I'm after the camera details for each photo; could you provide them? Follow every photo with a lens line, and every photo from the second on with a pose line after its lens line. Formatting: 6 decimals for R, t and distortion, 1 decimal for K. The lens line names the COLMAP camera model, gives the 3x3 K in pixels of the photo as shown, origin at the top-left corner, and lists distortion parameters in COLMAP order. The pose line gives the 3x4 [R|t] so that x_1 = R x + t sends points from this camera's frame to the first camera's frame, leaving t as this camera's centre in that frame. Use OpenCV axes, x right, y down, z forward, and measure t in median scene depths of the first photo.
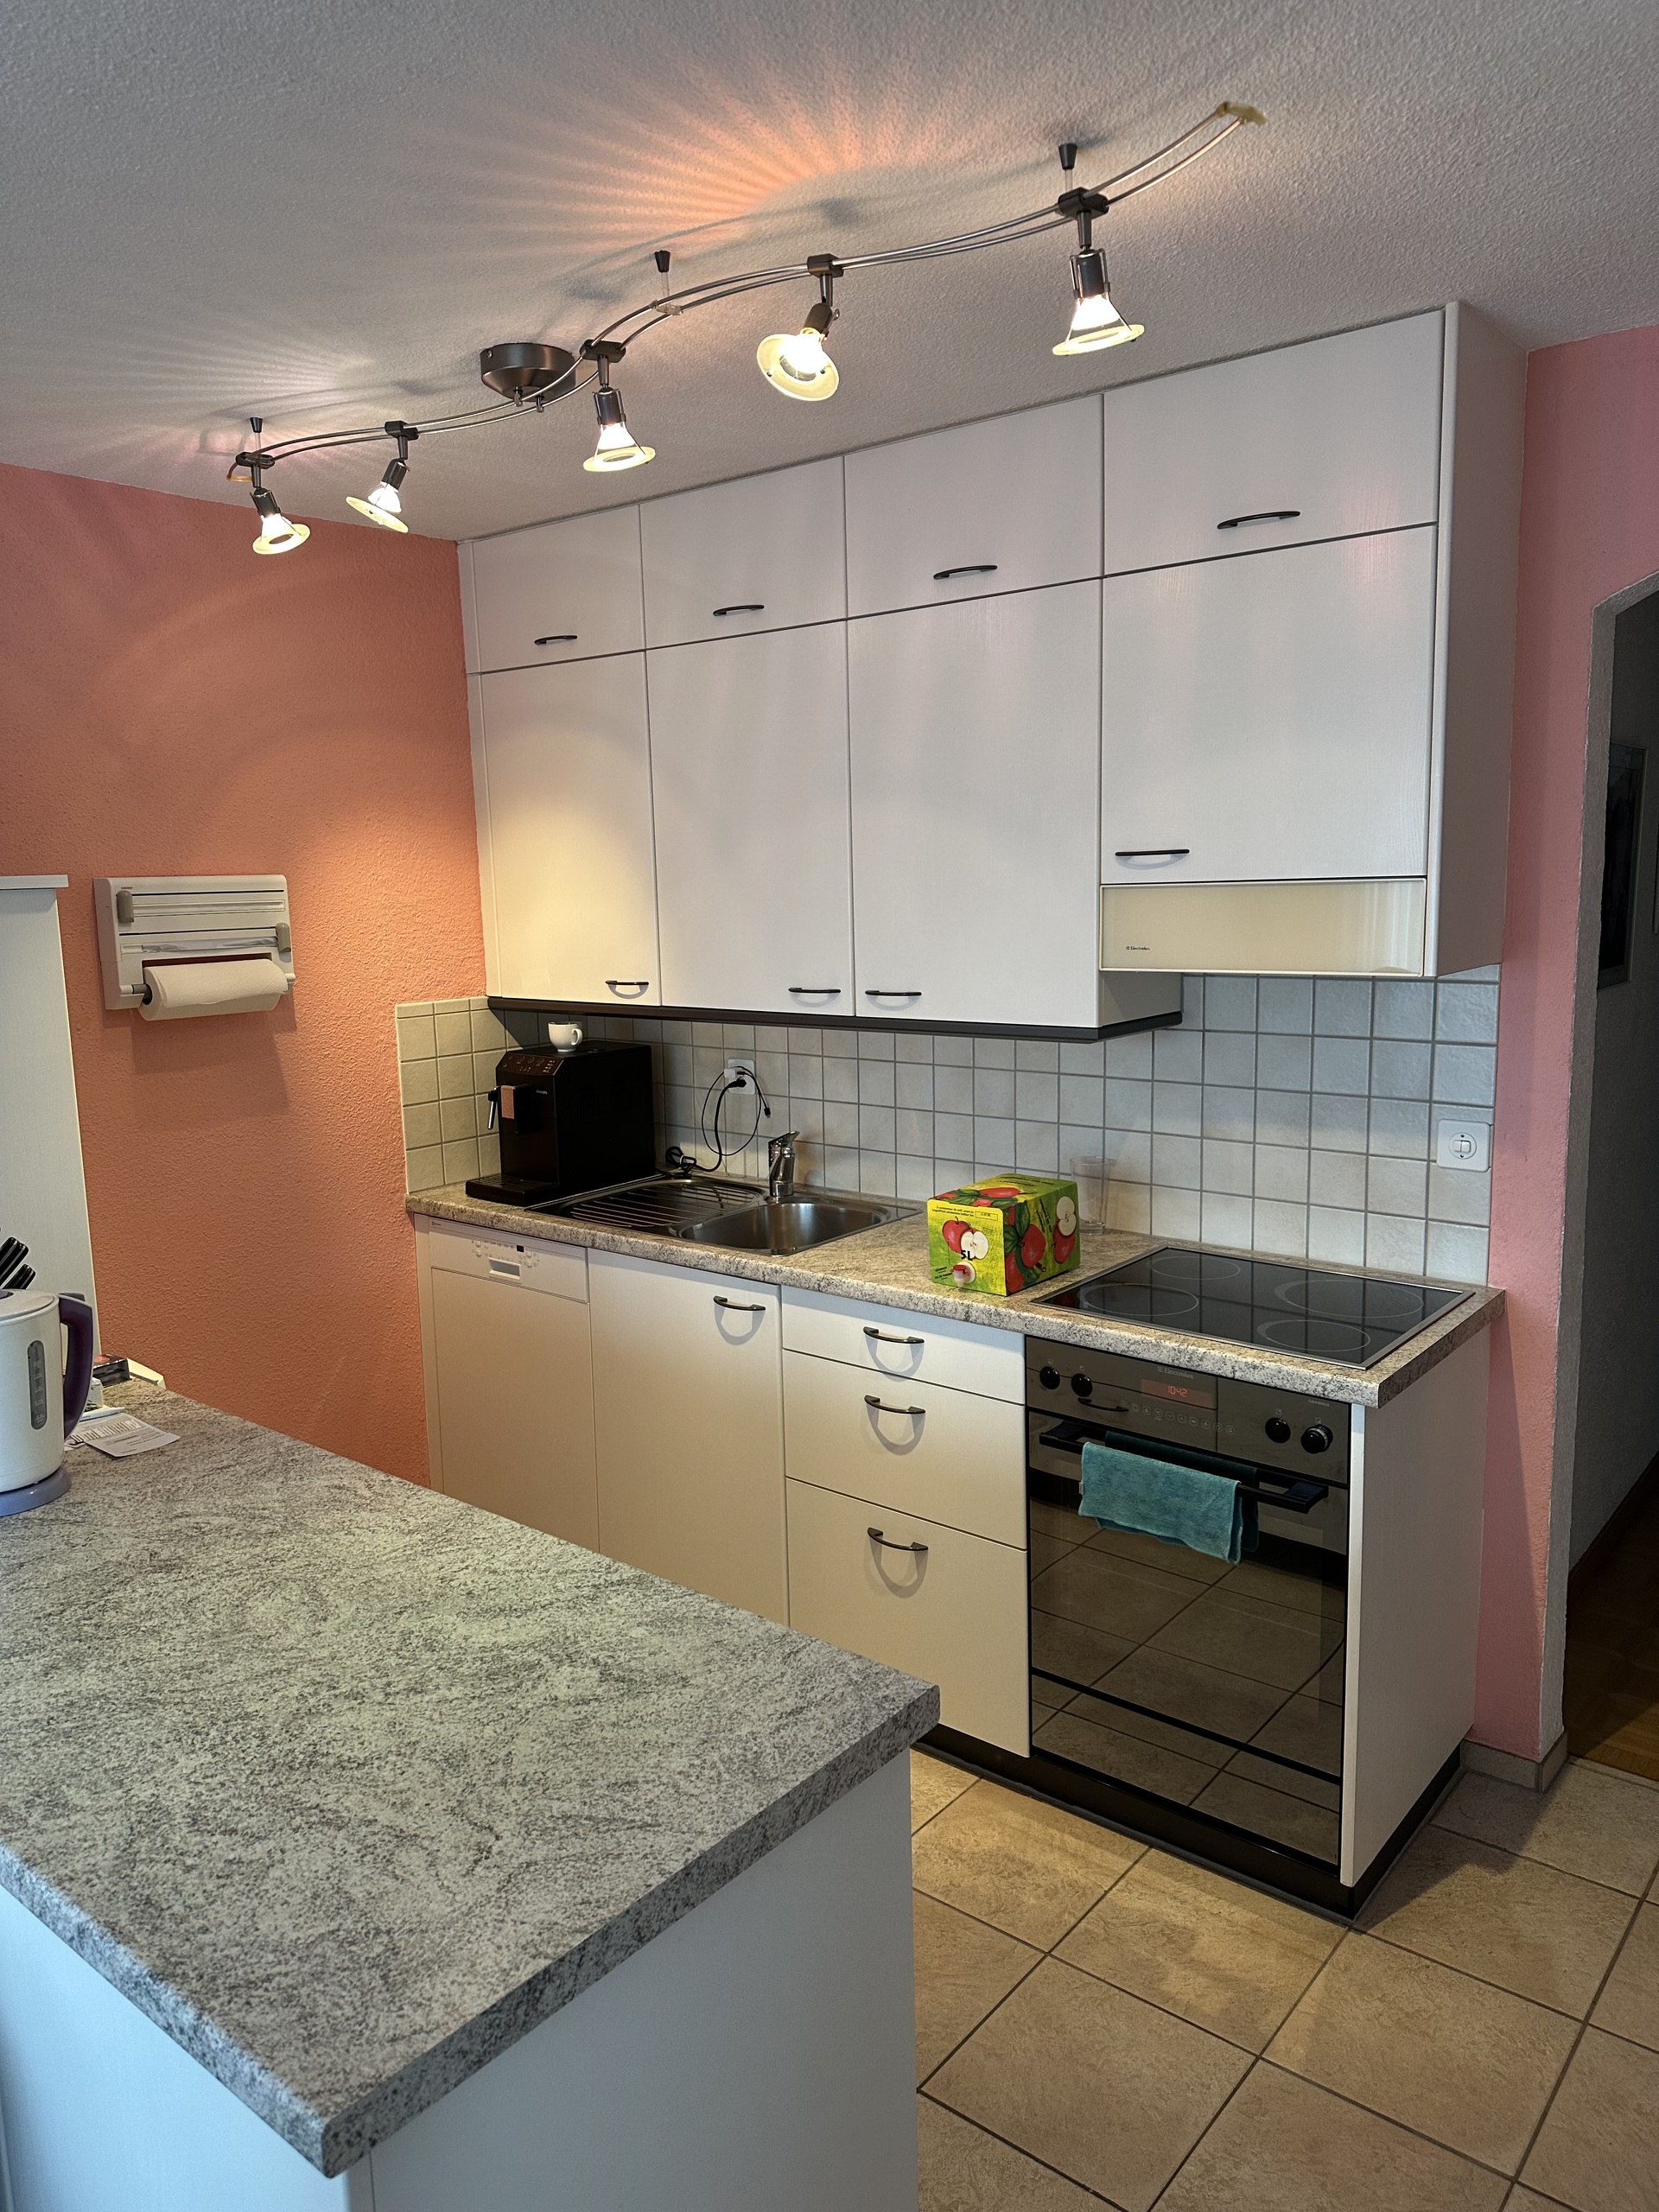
lens RADIAL K [[1565.9, 0, 829.8], [0, 1565.9, 1104.5], [0, 0, 1]] dist [0.003746, 0.000475]
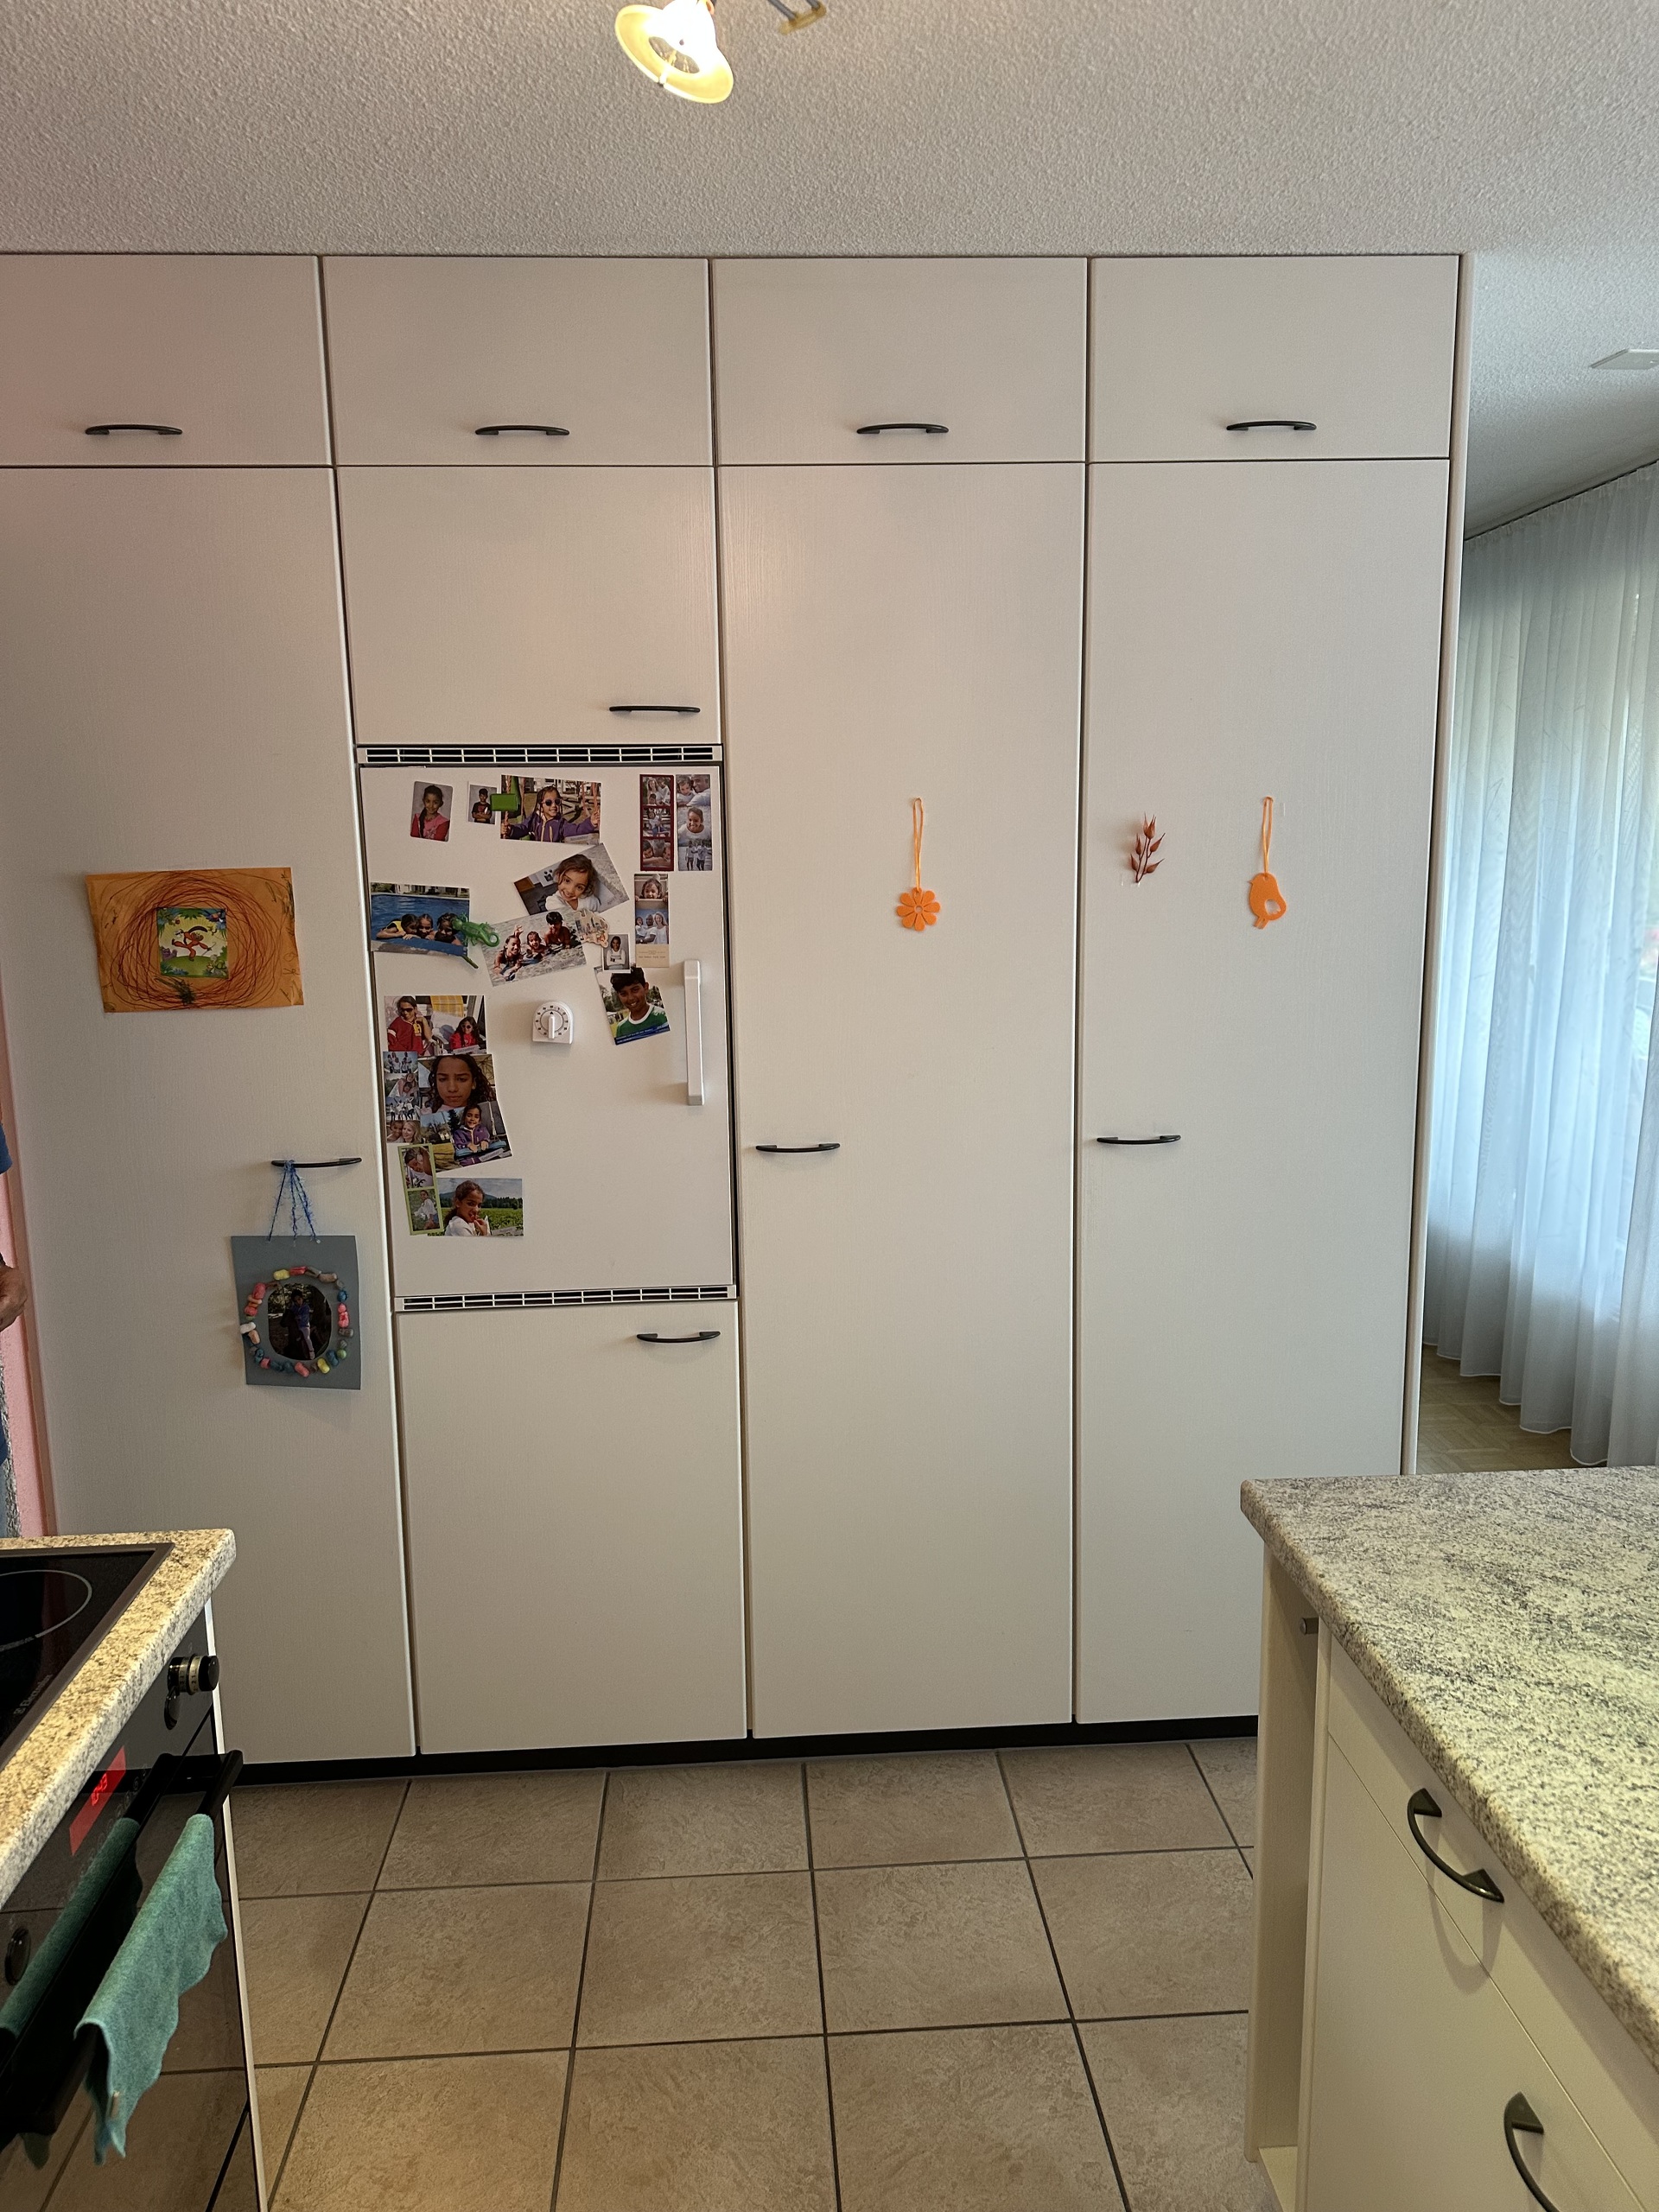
lens RADIAL K [[1565.9, 0, 827.7], [0, 1565.9, 1107.8], [0, 0, 1]] dist [0.003746, 0.000475]
pose [[-0.680693, -0.106005, 0.724859, -0.514078], [0.141884, 0.951662, 0.272413, -0.245778], [-0.718698, 0.288276, -0.632749, 1.802921]]
